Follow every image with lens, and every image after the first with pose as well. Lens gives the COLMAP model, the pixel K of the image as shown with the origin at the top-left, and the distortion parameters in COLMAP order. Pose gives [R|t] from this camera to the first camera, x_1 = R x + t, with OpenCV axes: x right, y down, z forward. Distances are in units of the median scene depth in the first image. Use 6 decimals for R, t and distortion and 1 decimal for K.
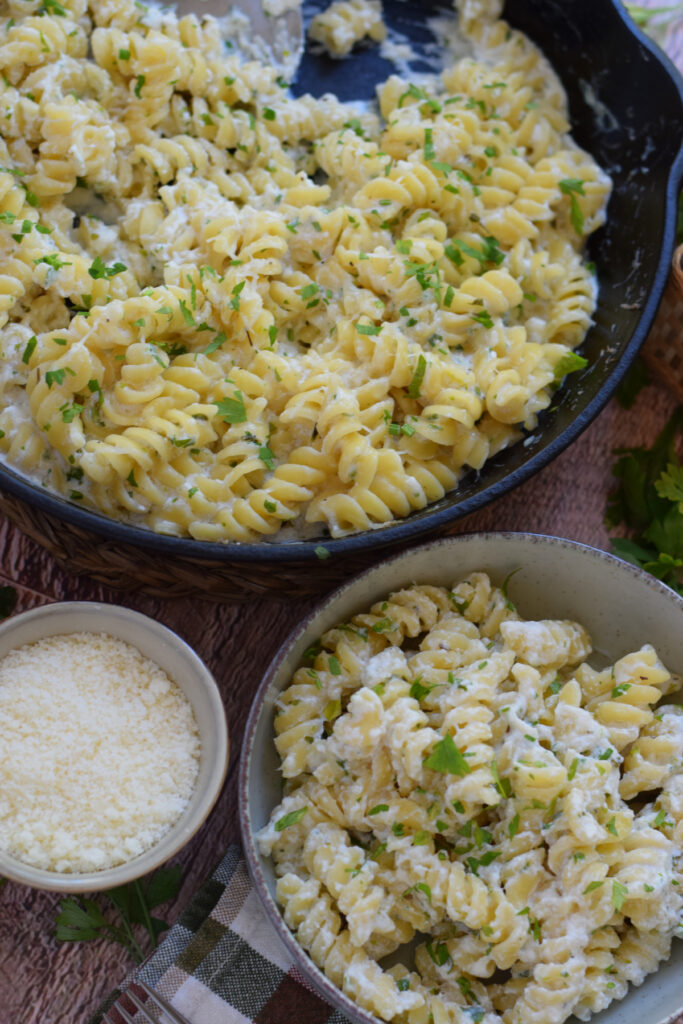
lens RADIAL K [[2400.2, 0, 357.5], [0, 2400.2, 560.4], [0, 0, 1]] dist [-0.039875, -0.823762]
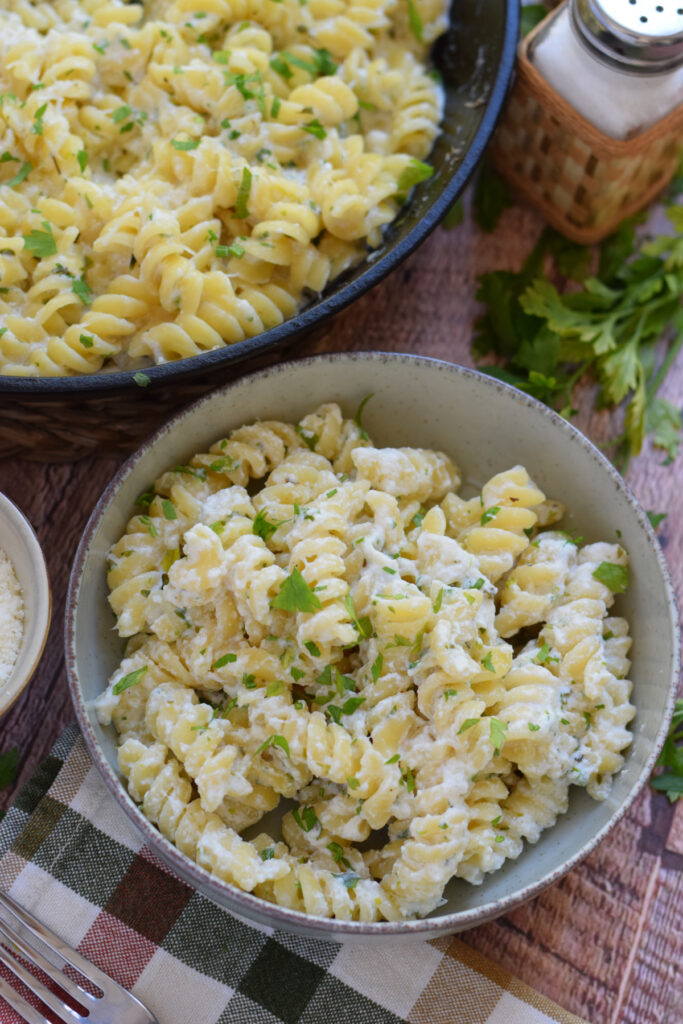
lens RADIAL K [[2400.2, 0, 357.5], [0, 2400.2, 560.4], [0, 0, 1]] dist [-0.039875, -0.823762]
pose [[0.997331, -0.073014, -0.000239, 0.059833], [0.072974, 0.996875, -0.030247, 0.095575], [0.002446, 0.030148, 0.999542, 0.102830]]
